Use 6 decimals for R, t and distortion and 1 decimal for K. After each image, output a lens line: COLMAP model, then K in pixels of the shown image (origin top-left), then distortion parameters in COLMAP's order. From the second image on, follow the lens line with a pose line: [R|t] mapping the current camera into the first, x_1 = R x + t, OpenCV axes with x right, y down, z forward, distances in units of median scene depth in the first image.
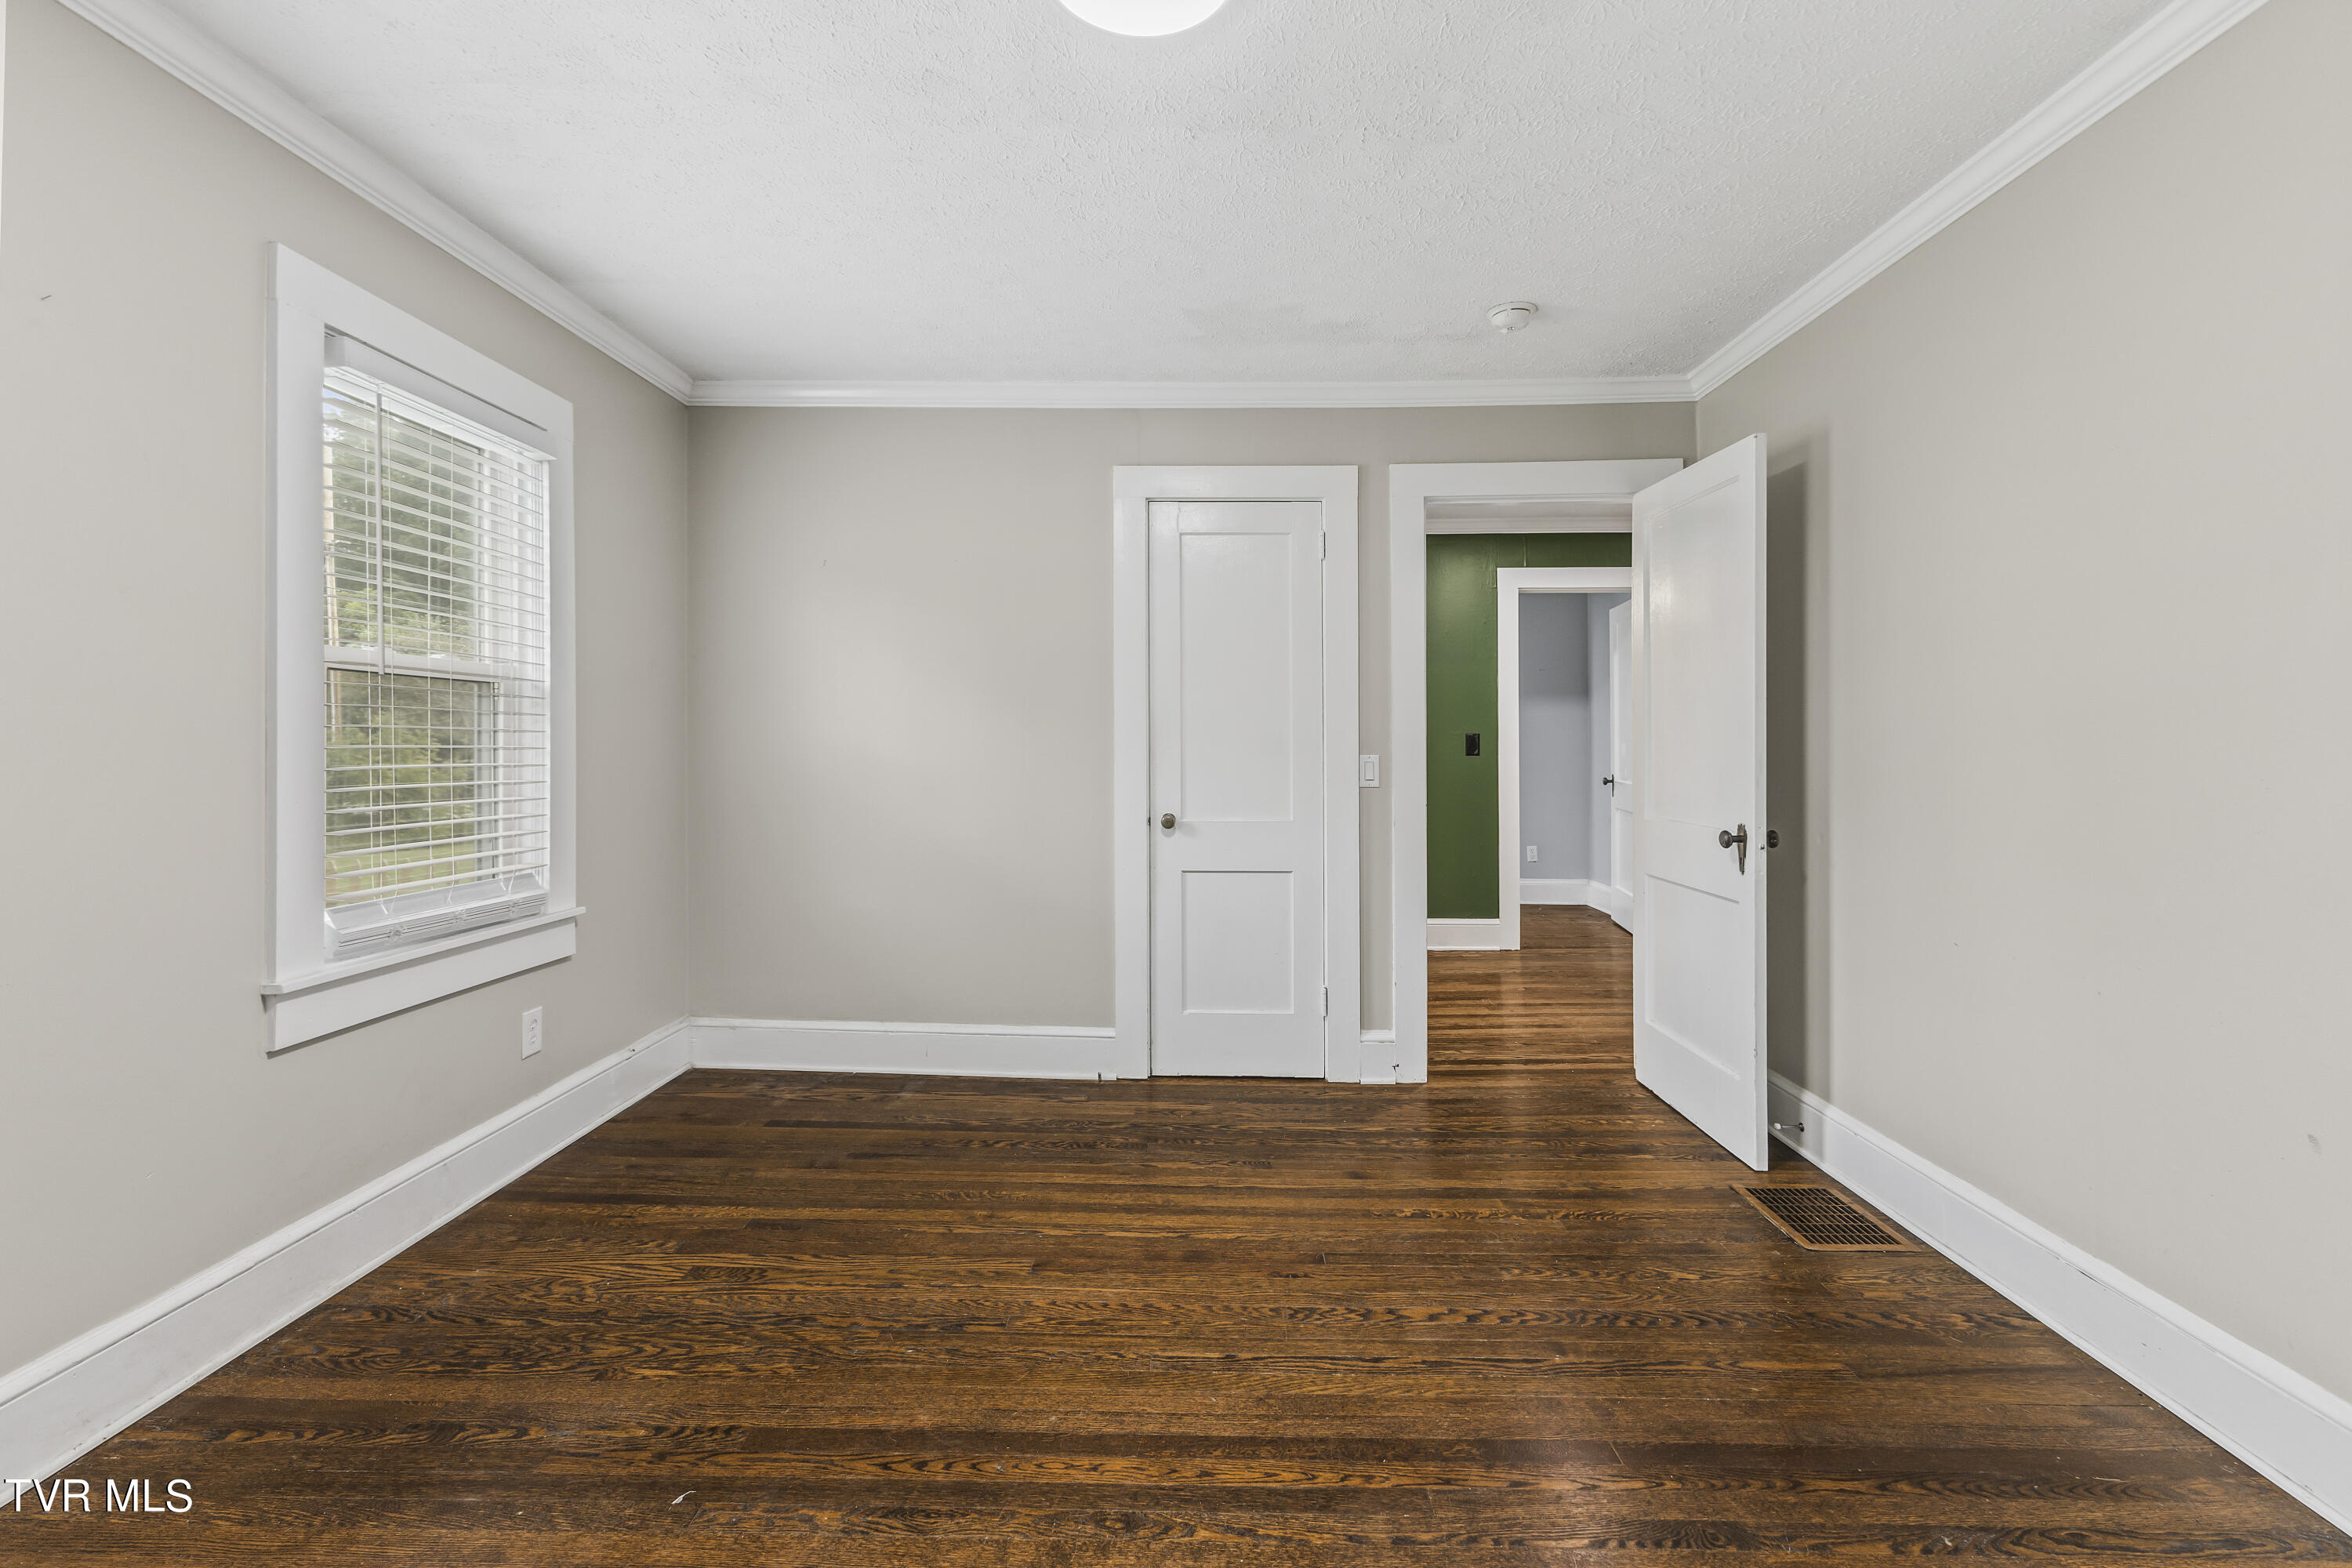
lens RADIAL K [[1027.6, 0, 1178.6], [0, 1027.6, 745.8], [0, 0, 1]] dist [-0.000038, -0.000157]
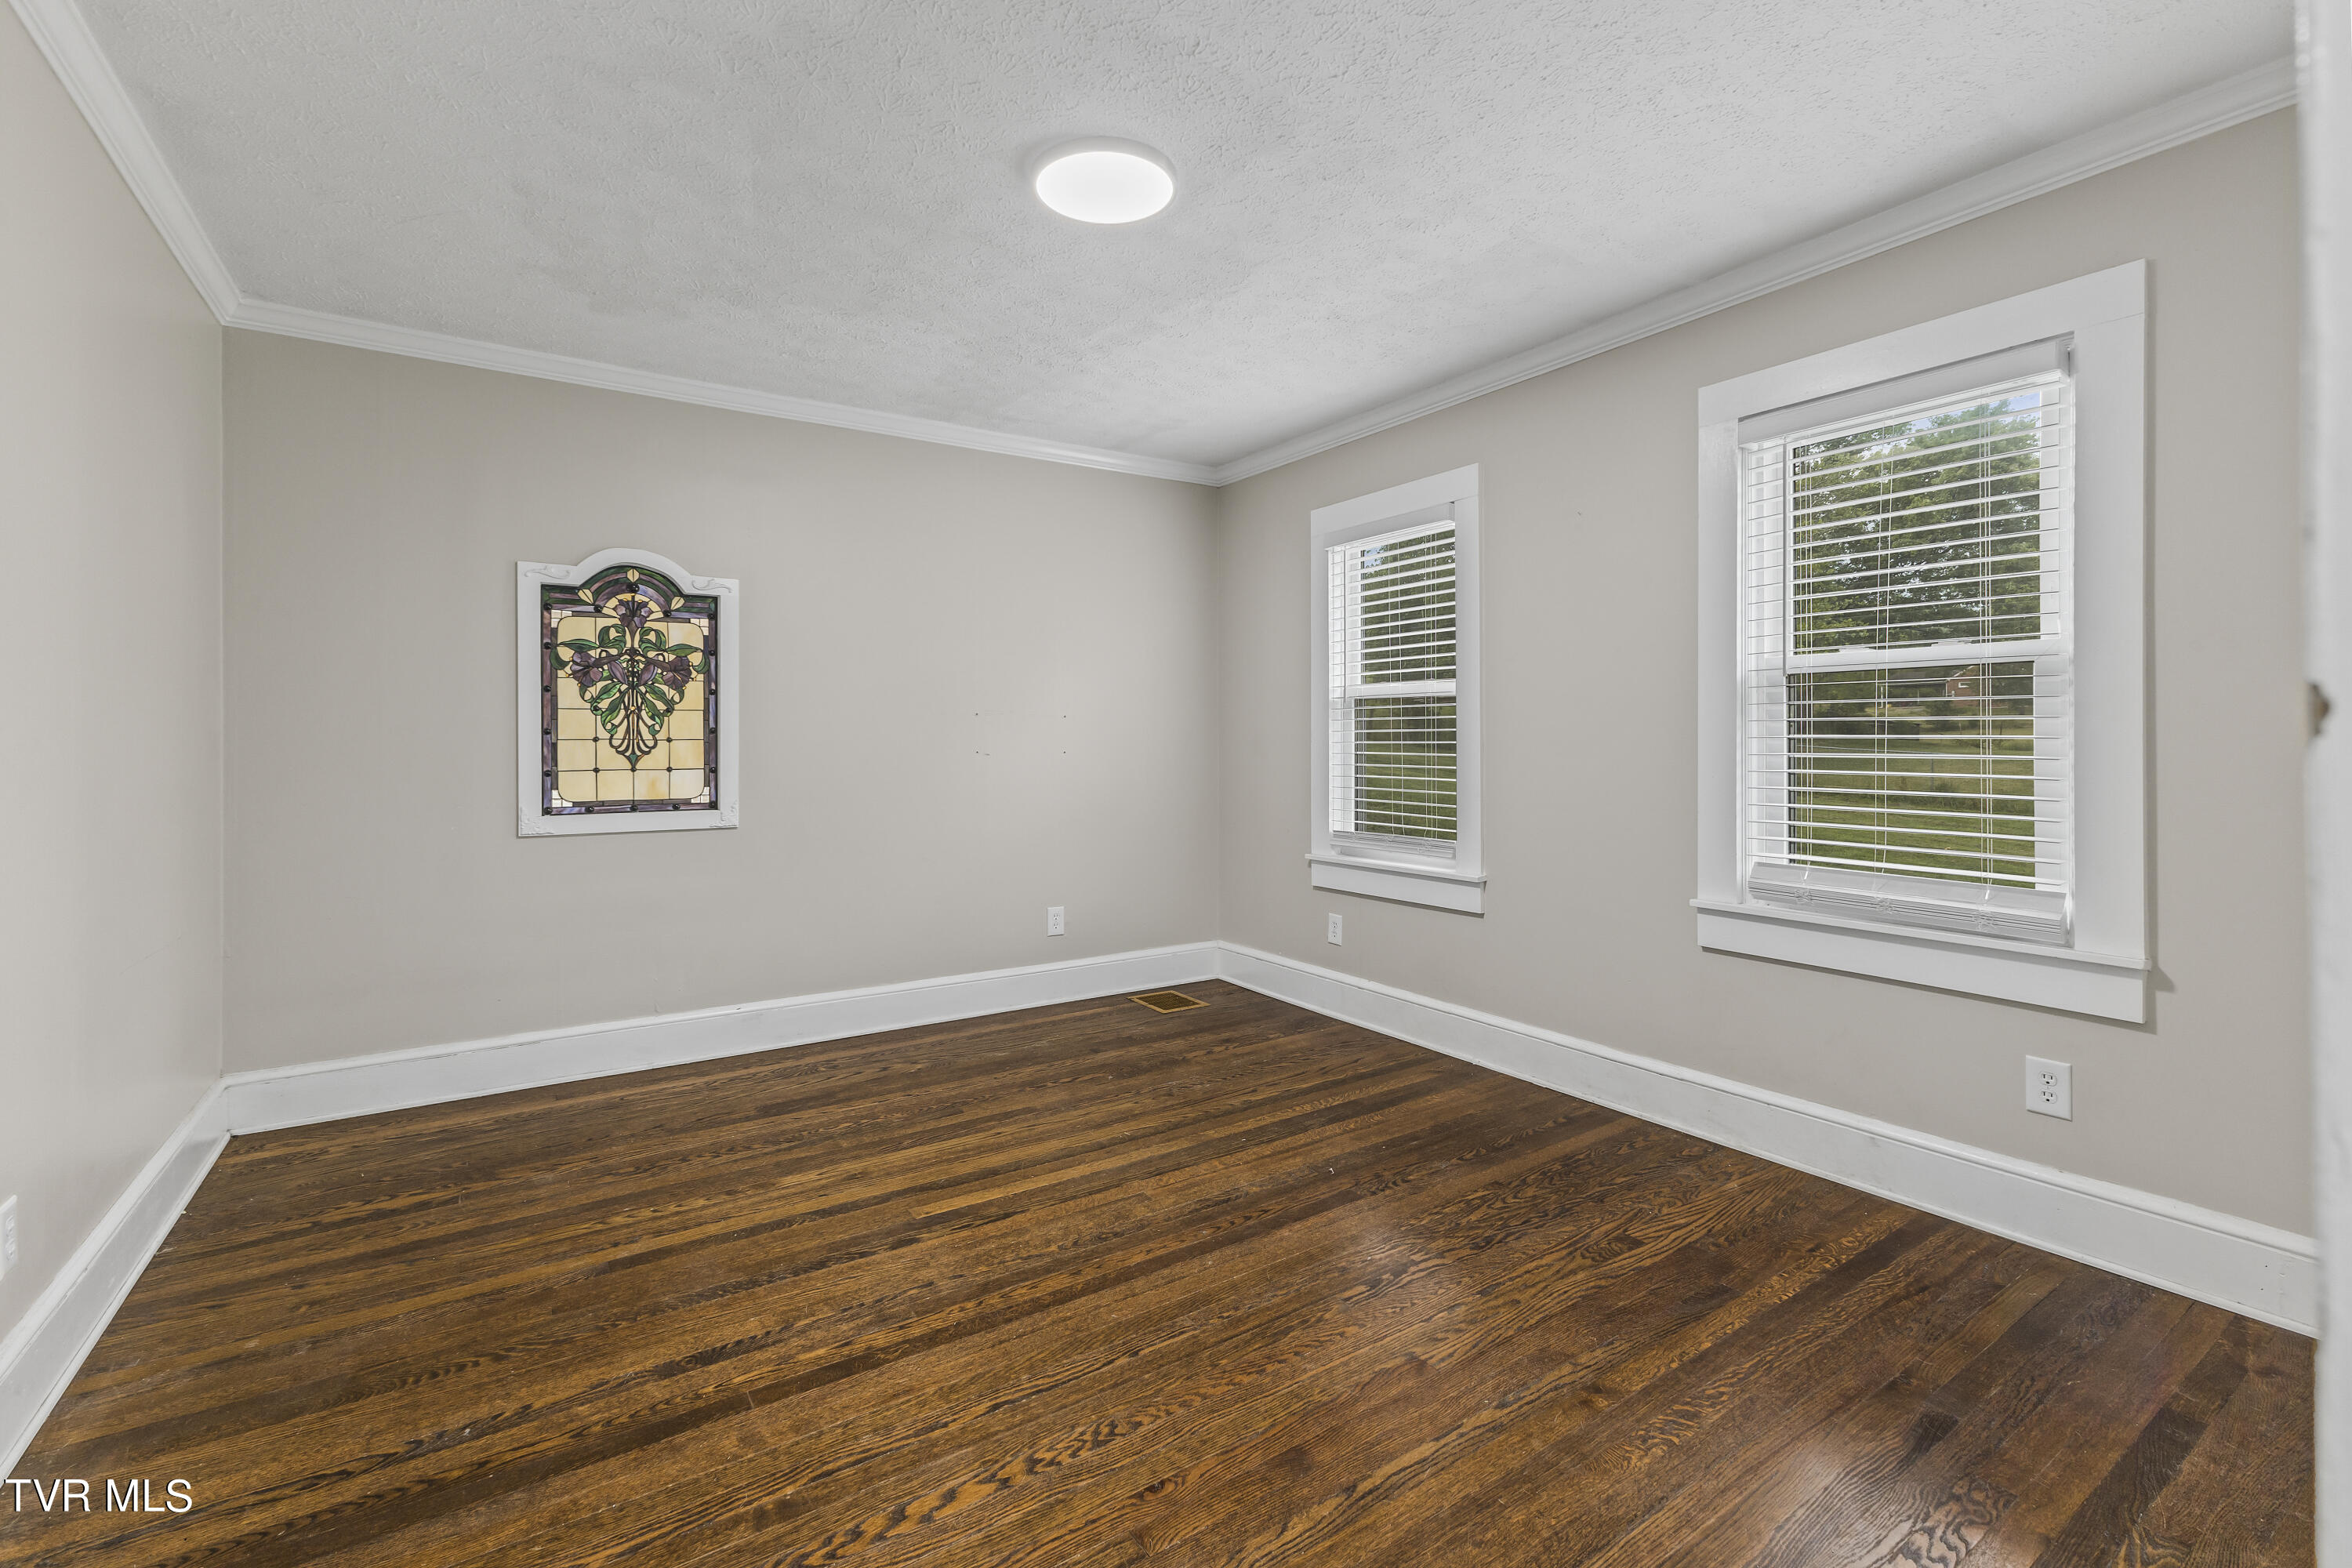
lens RADIAL K [[1027.6, 0, 1178.6], [0, 1027.6, 745.8], [0, 0, 1]] dist [-0.000038, -0.000157]
pose [[-0.820329, 0.003631, -0.571881, 0.545476], [0.000275, 0.999982, 0.005955, 0.004895], [0.571892, 0.004728, -0.820315, 1.732524]]
